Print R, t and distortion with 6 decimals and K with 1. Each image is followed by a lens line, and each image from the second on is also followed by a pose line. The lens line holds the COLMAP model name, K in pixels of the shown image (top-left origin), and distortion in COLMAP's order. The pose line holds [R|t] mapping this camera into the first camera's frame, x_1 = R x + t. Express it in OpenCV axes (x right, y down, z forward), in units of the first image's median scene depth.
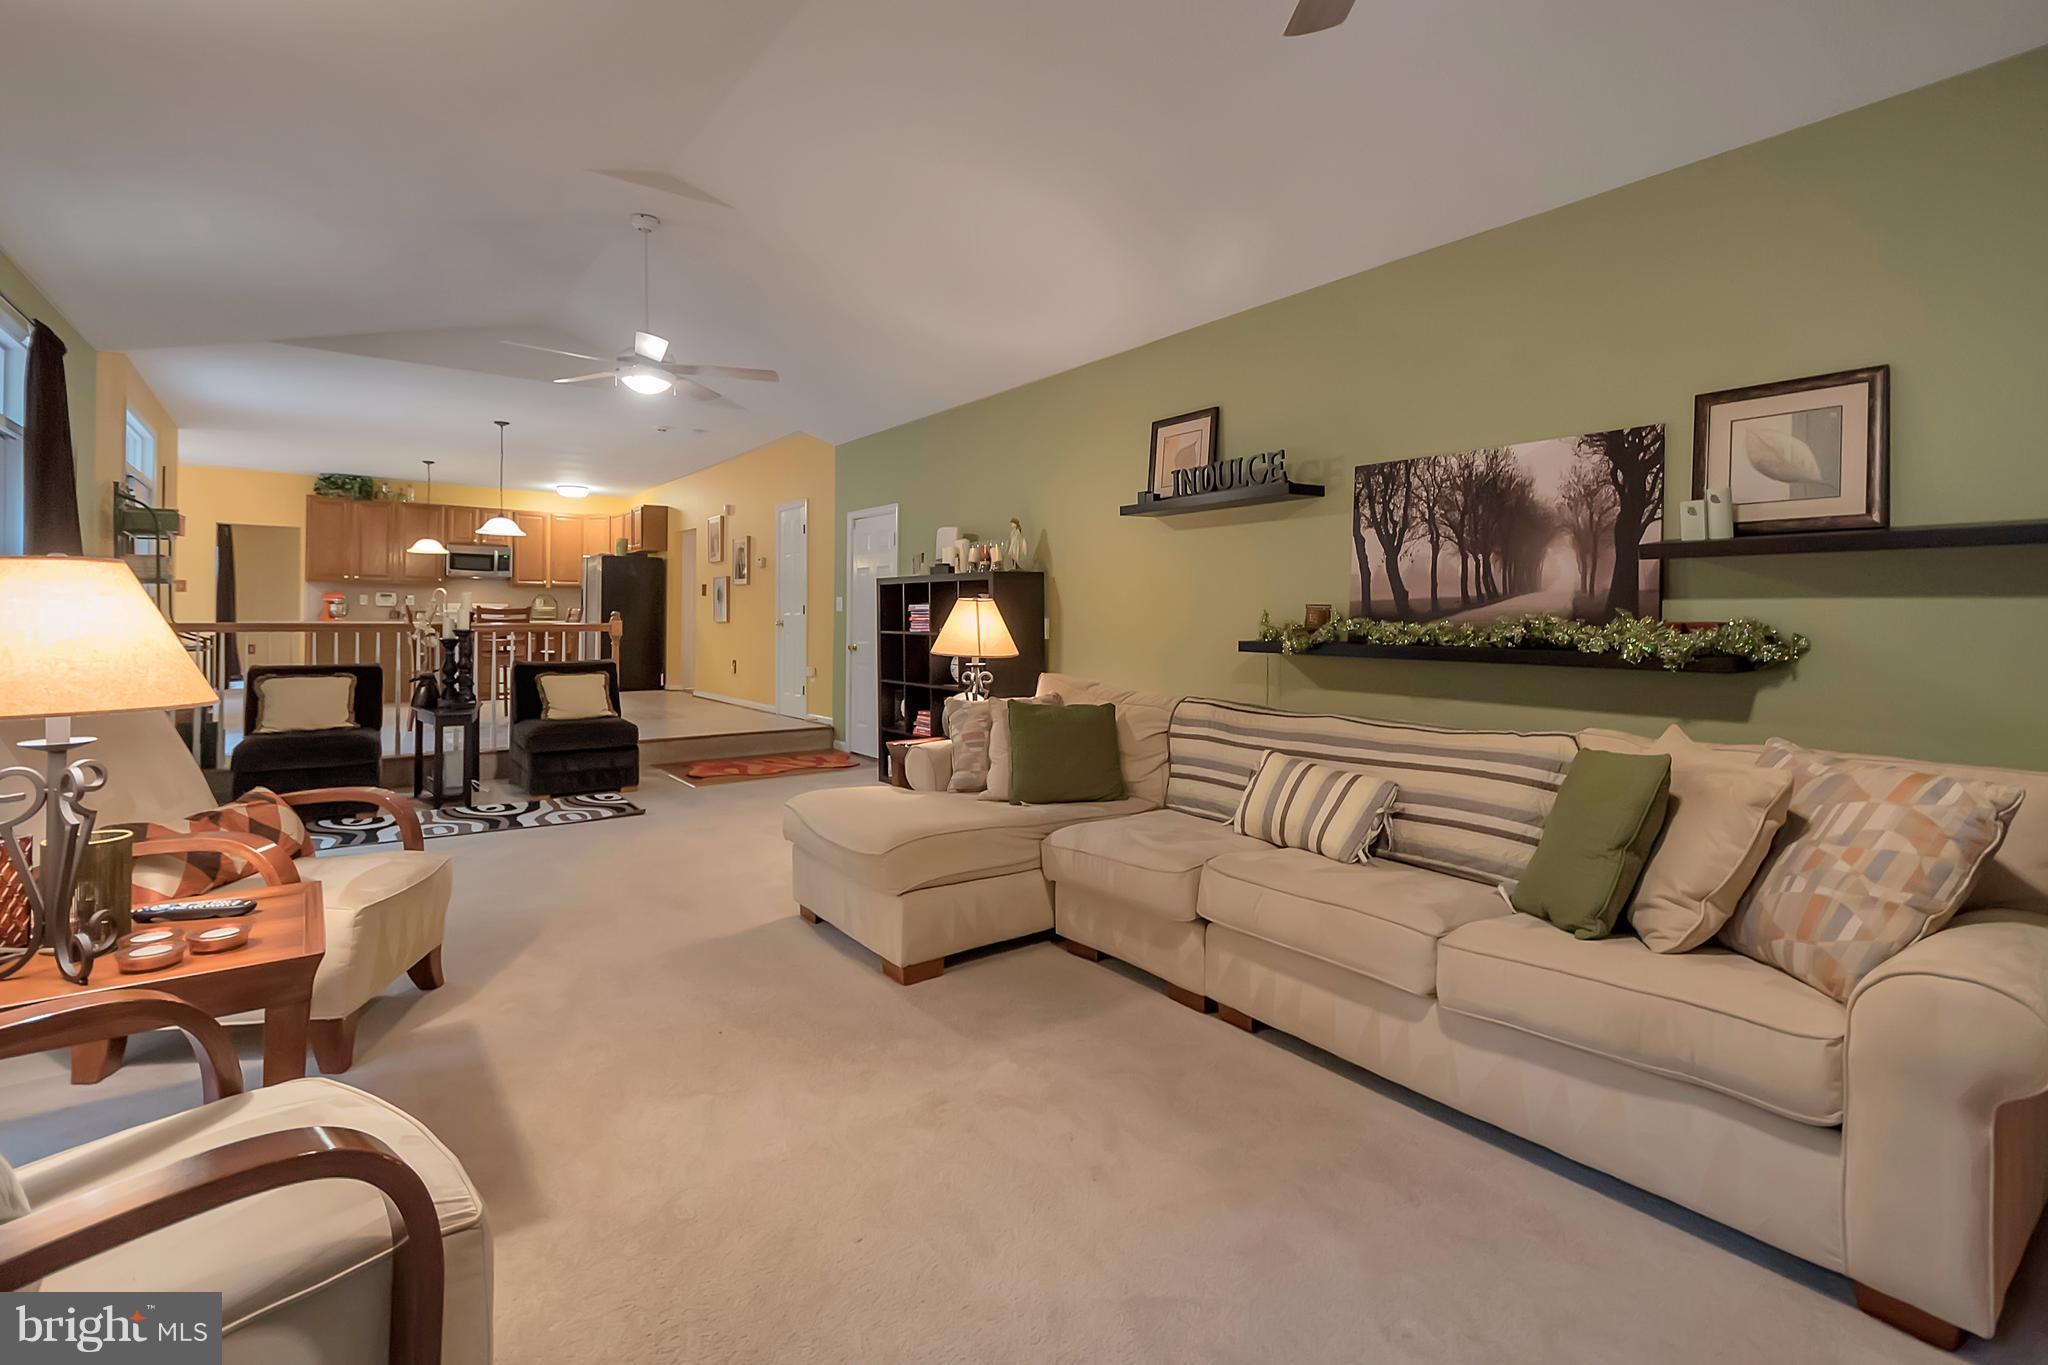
lens RADIAL K [[920.3, 0, 1050.7], [0, 920.3, 618.8], [0, 0, 1]] dist [0.004049, -0.000702]
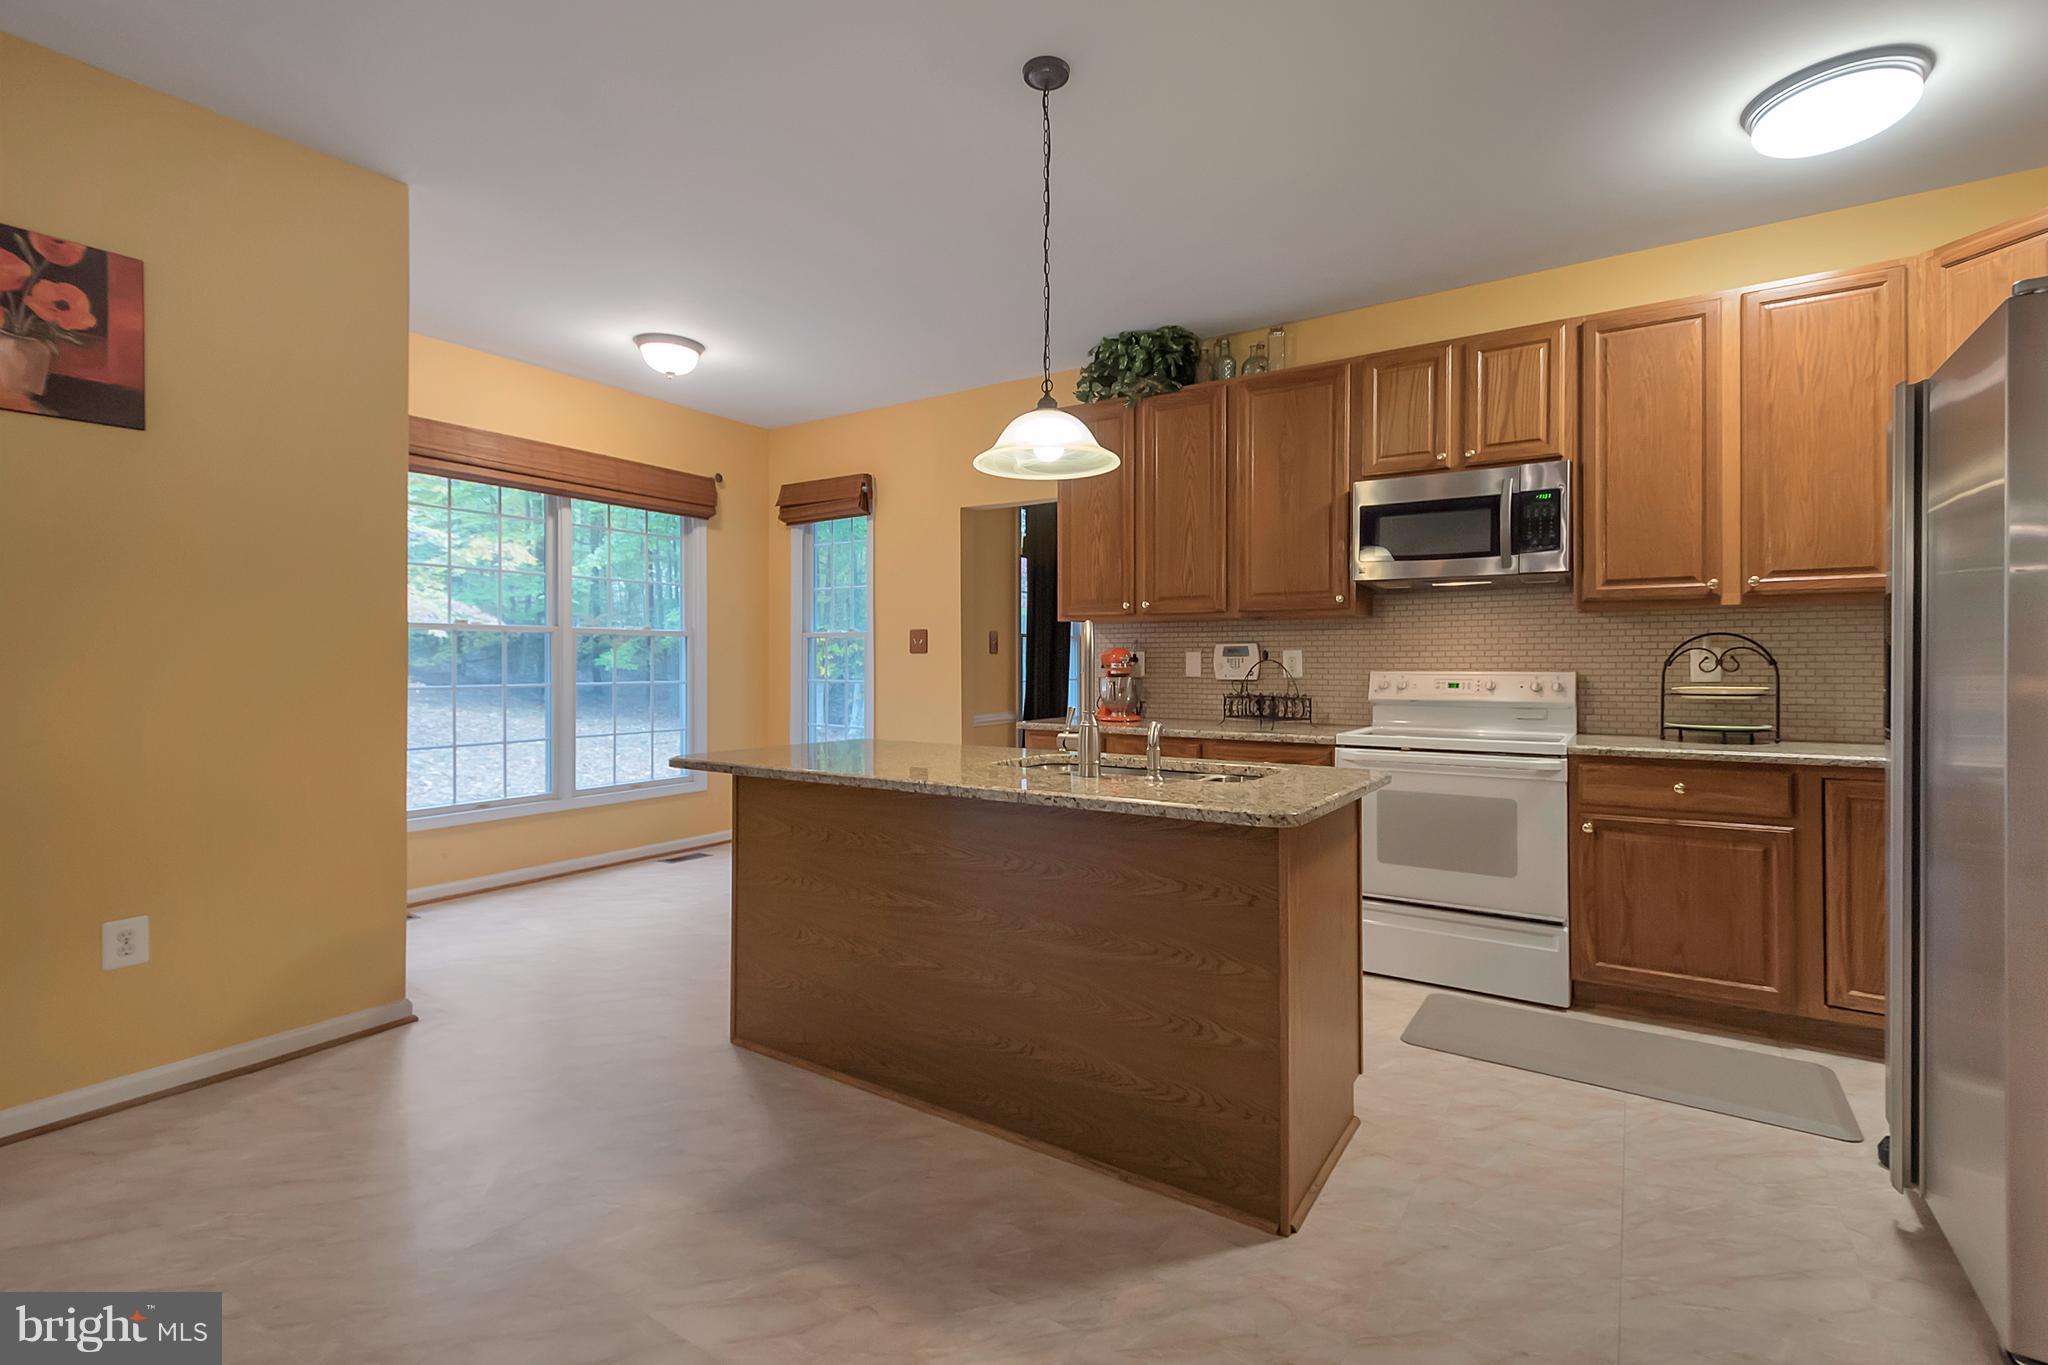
lens RADIAL K [[920.3, 0, 1017.7], [0, 920.3, 664.0], [0, 0, 1]] dist [0.004049, -0.000702]
pose [[0.293040, -0.005585, -0.956084, -0.401688], [0.001866, 0.999984, -0.005270, -0.018750], [0.956098, -0.000240, 0.293046, 0.816510]]
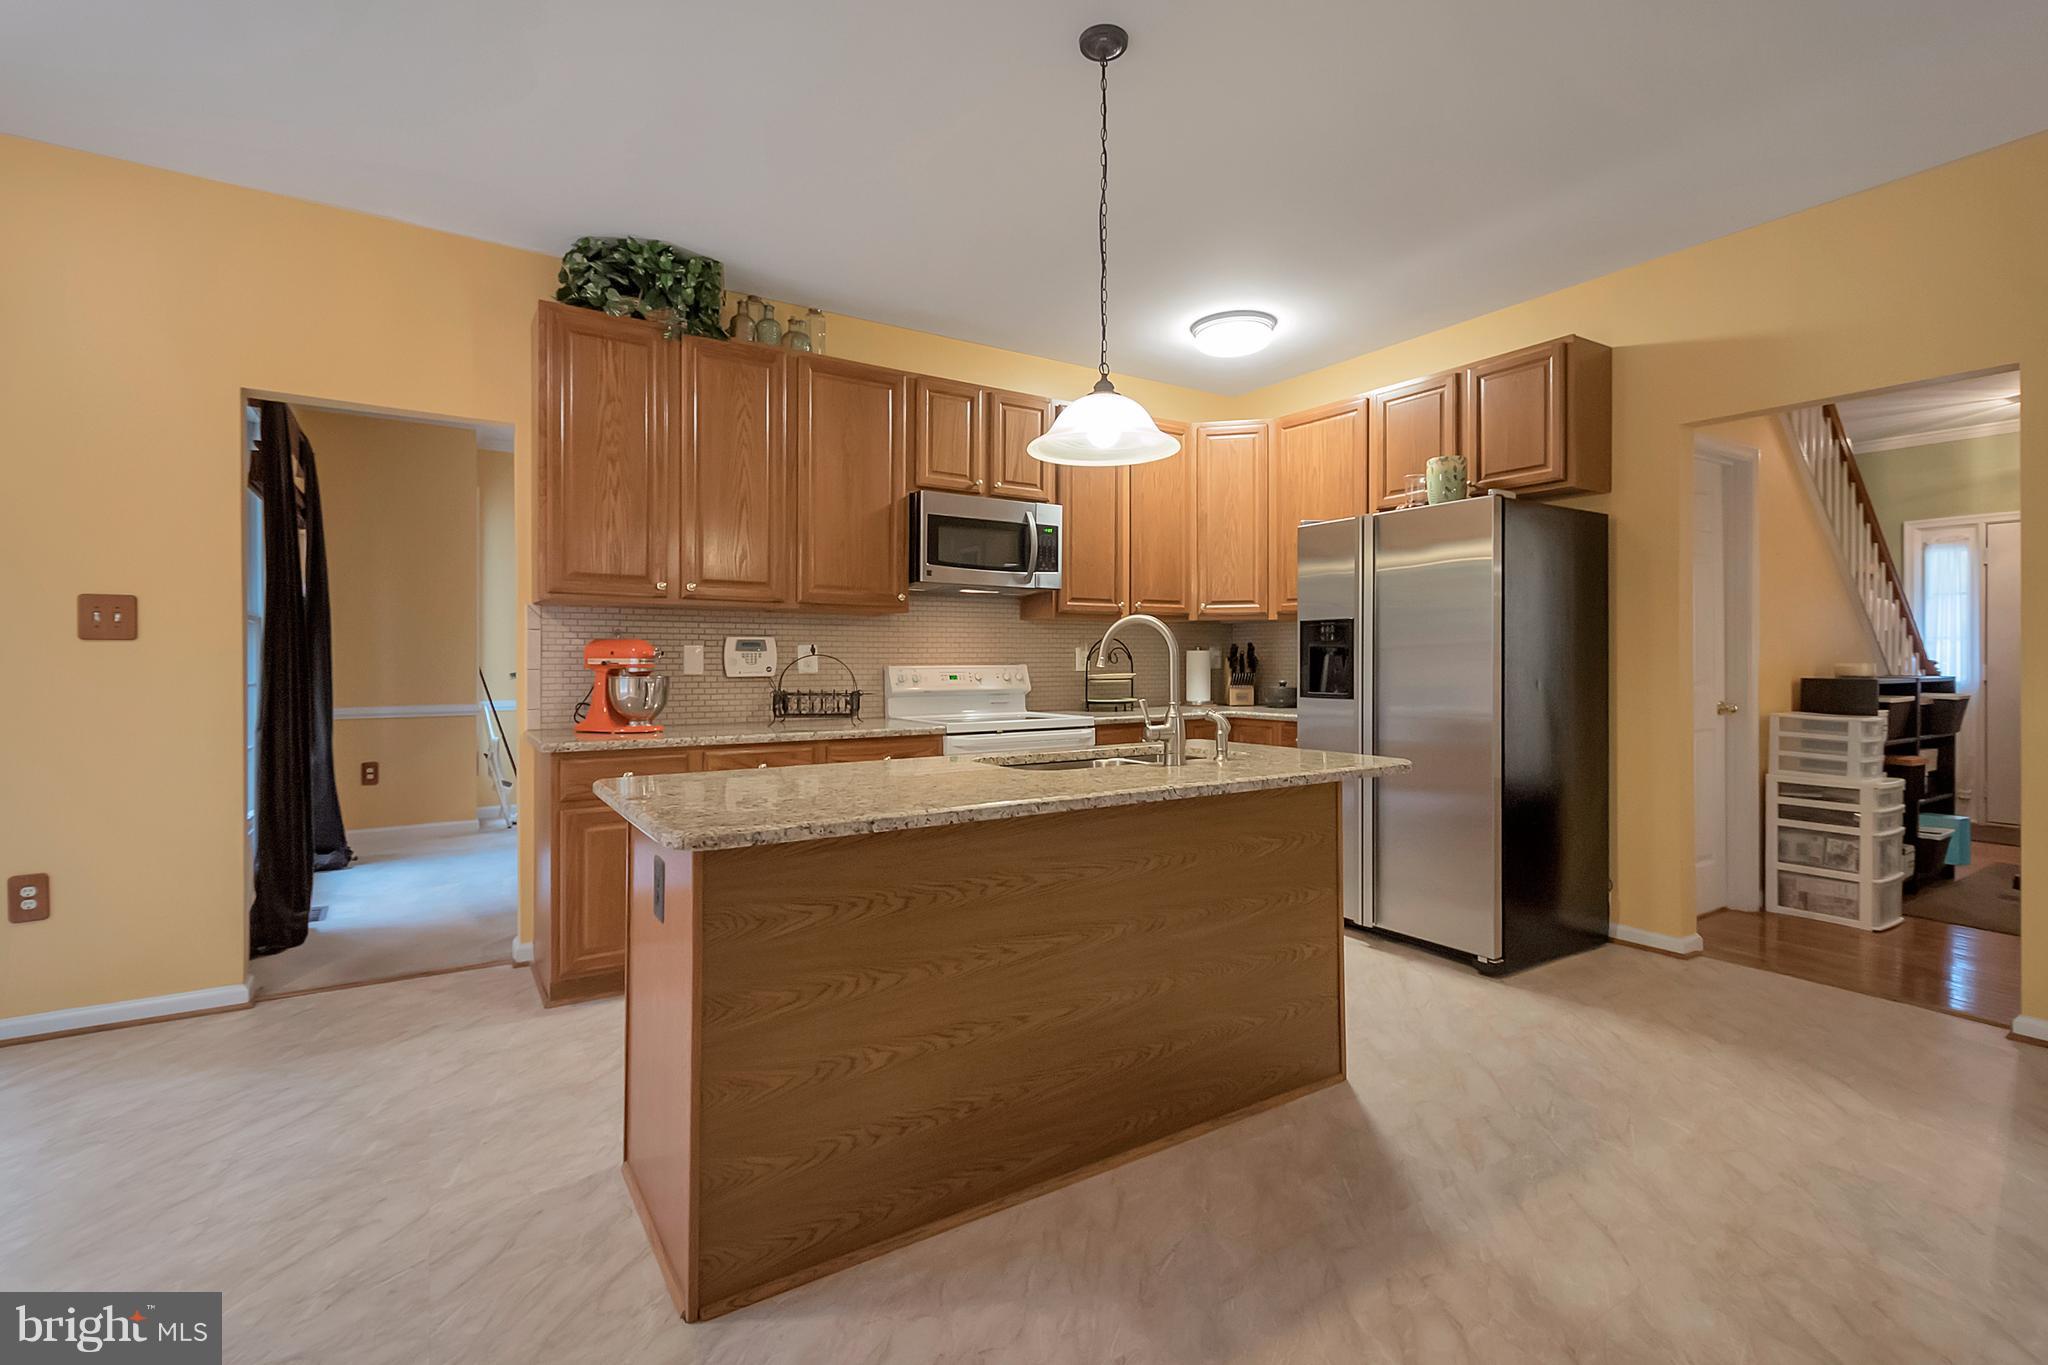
lens RADIAL K [[920.3, 0, 1060.4], [0, 920.3, 661.7], [0, 0, 1]] dist [0.004049, -0.000702]
pose [[0.994712, -0.007370, -0.102443, -0.581166], [0.007539, 0.999971, 0.001268, -0.019263], [0.102430, -0.002033, 0.994738, 0.688076]]
